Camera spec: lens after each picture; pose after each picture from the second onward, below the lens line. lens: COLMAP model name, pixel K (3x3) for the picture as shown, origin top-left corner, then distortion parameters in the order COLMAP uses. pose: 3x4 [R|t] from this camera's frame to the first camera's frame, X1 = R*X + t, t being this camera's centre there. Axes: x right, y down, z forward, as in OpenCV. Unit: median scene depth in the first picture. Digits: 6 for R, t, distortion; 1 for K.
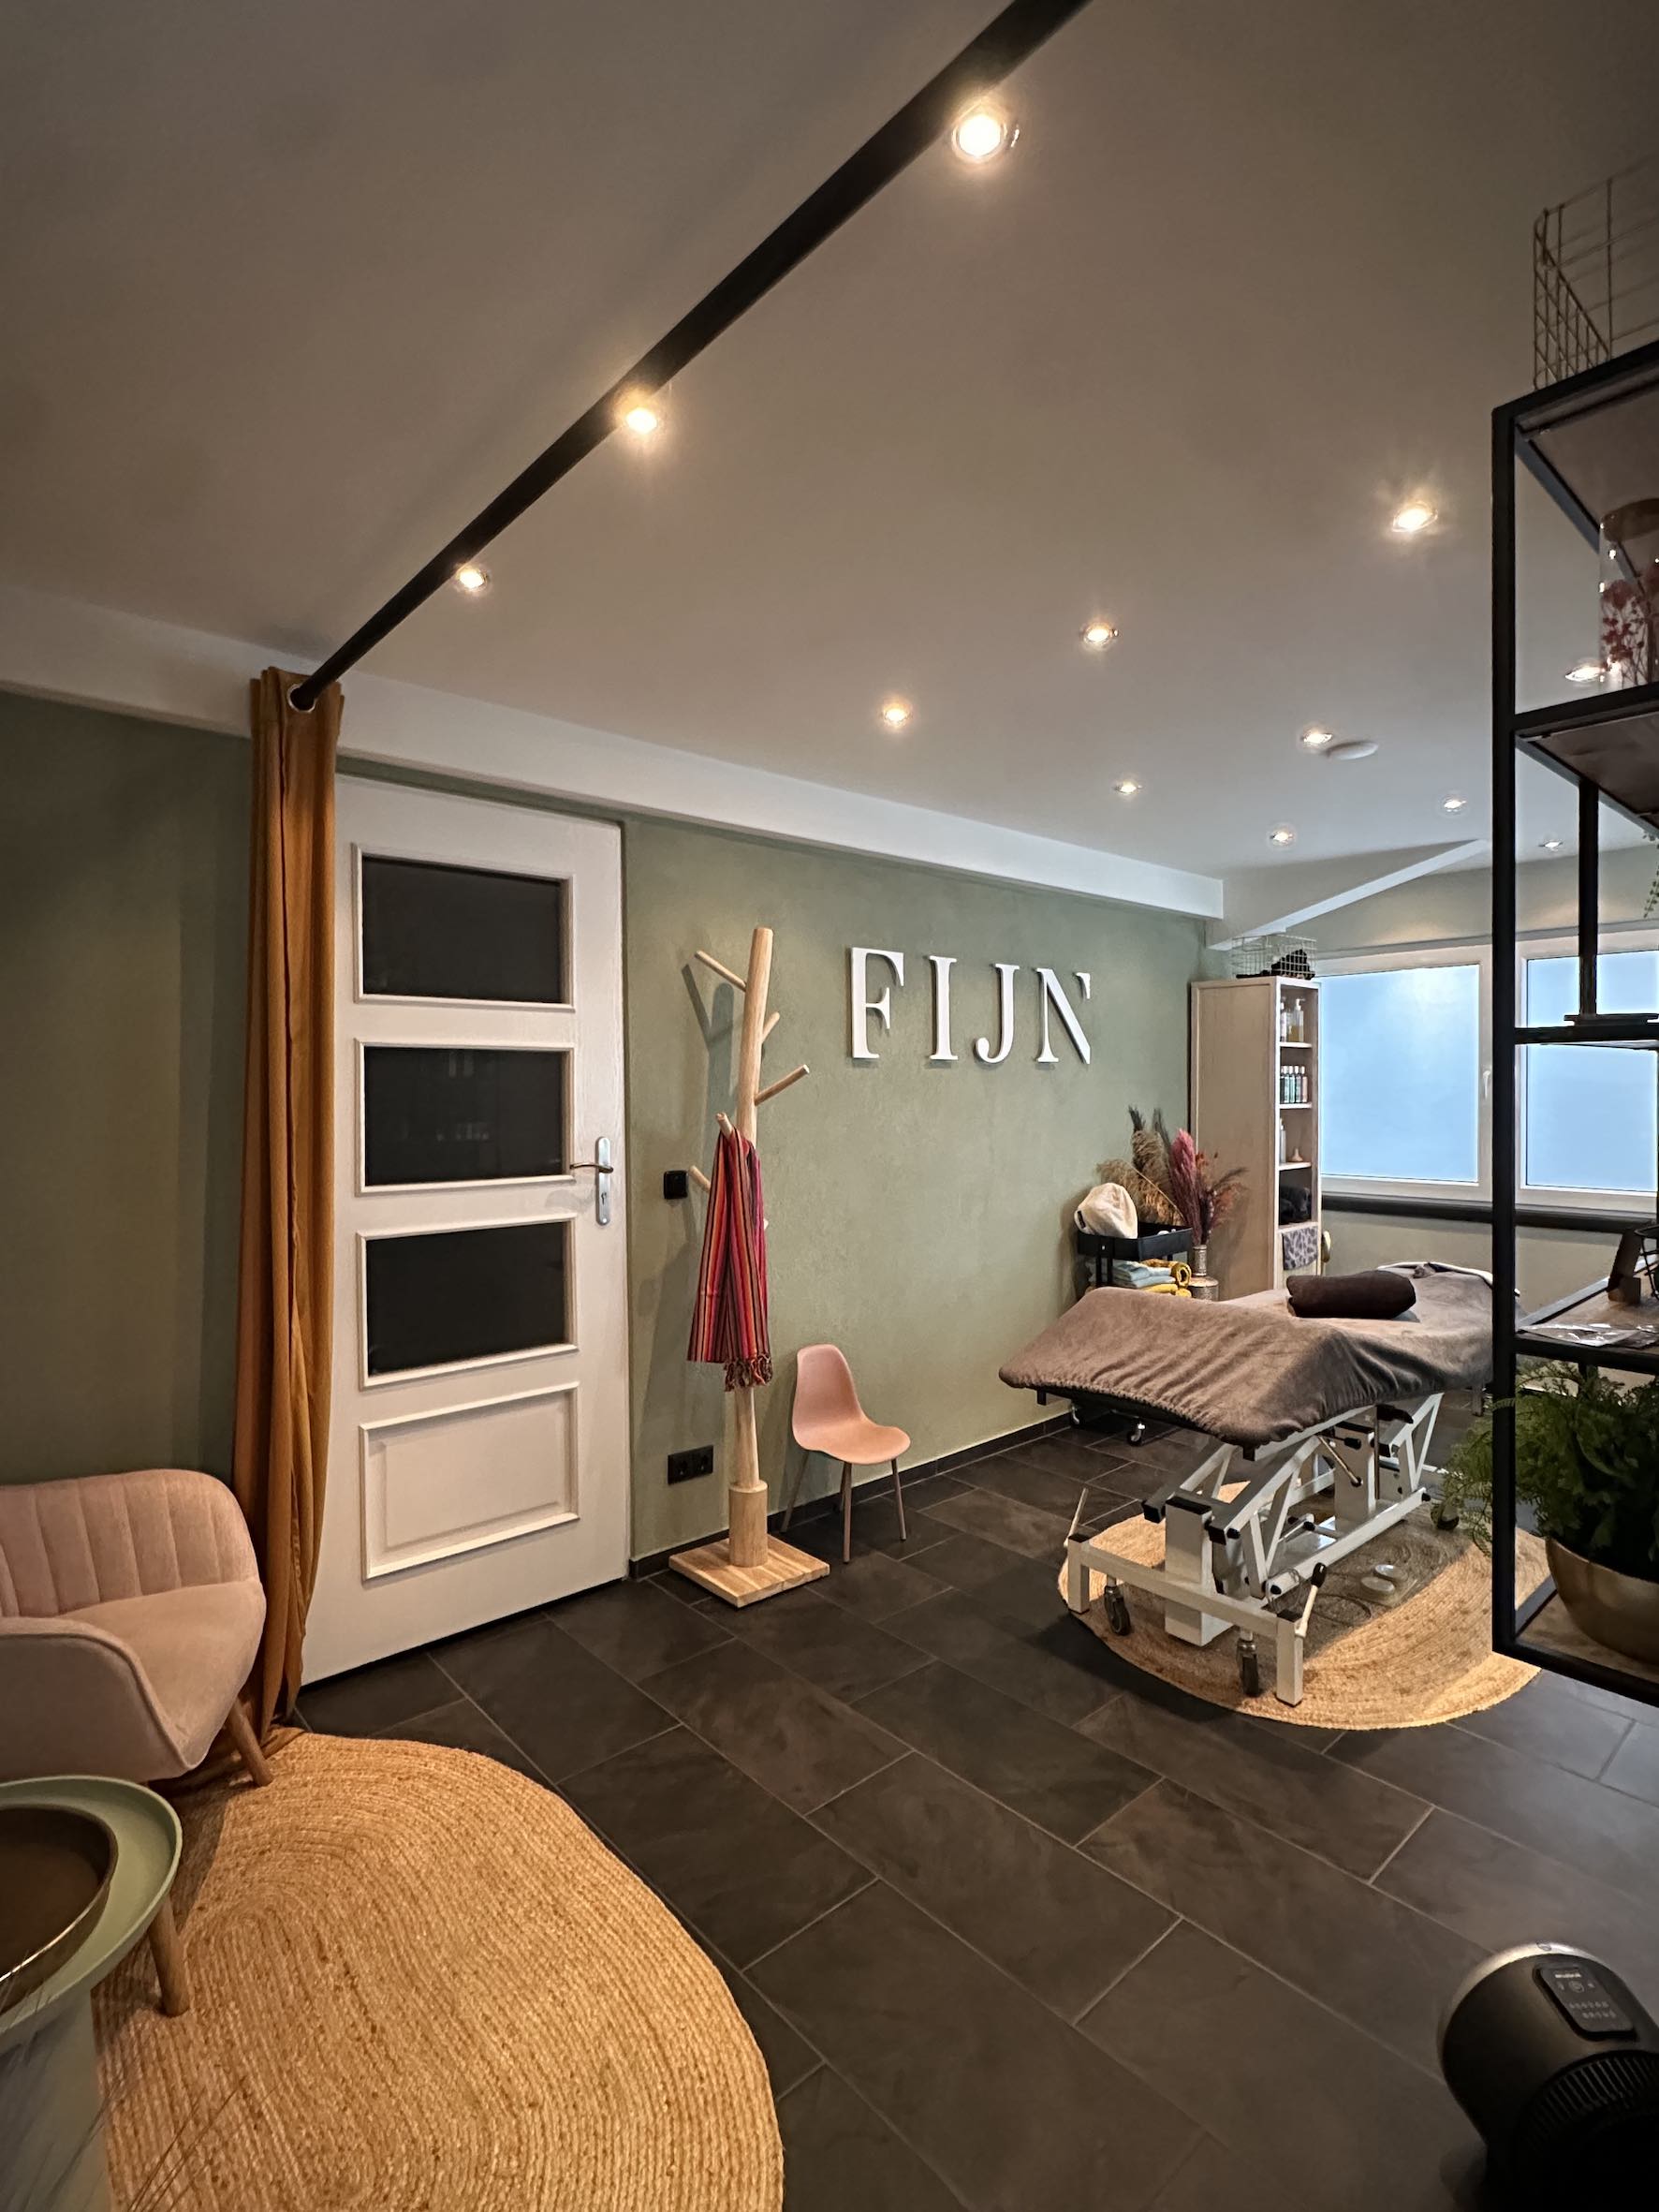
lens RADIAL K [[1061.0, 0, 829.5], [0, 1061.0, 1106.0], [0, 0, 1]] dist [-0.001442, -0.000102]
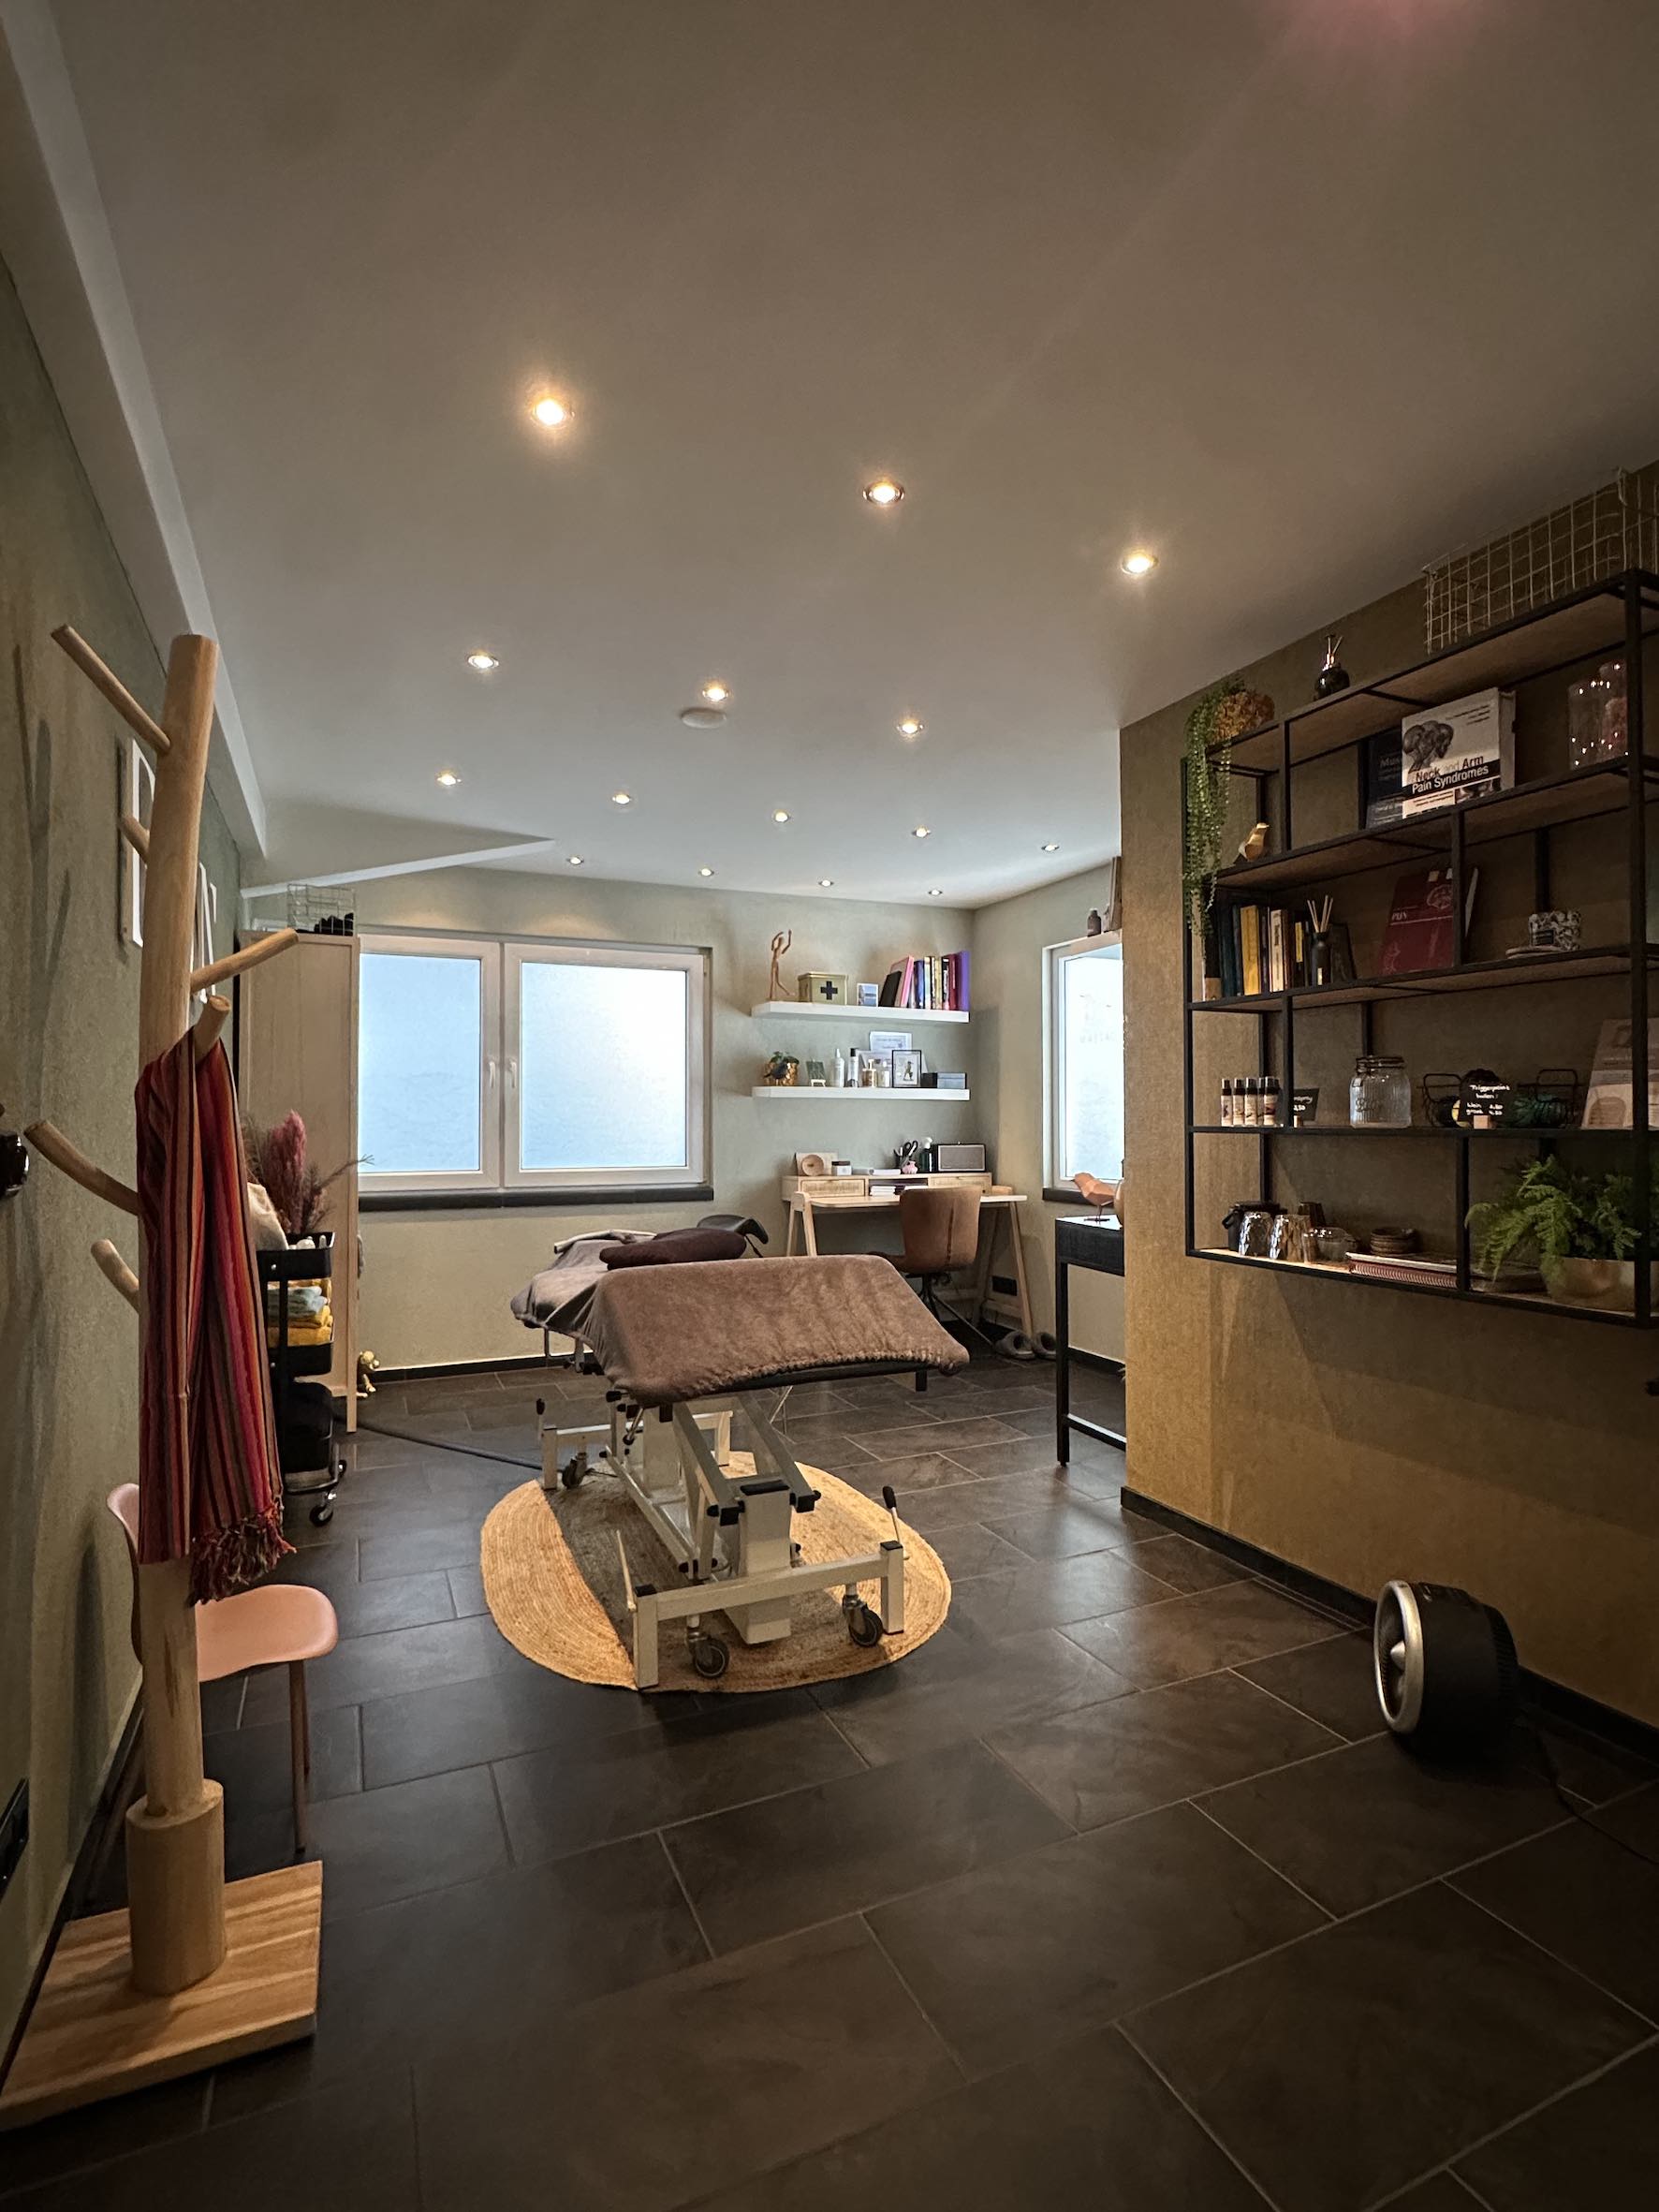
lens RADIAL K [[1039.5, 0, 829.5], [0, 1039.5, 1106.0], [0, 0, 1]] dist [-0.009727, -0.000420]
pose [[0.303440, 0.021166, 0.952615, -0.539508], [0.012207, 0.999585, -0.026098, 0.070209], [-0.952772, 0.019547, 0.303056, 0.708954]]
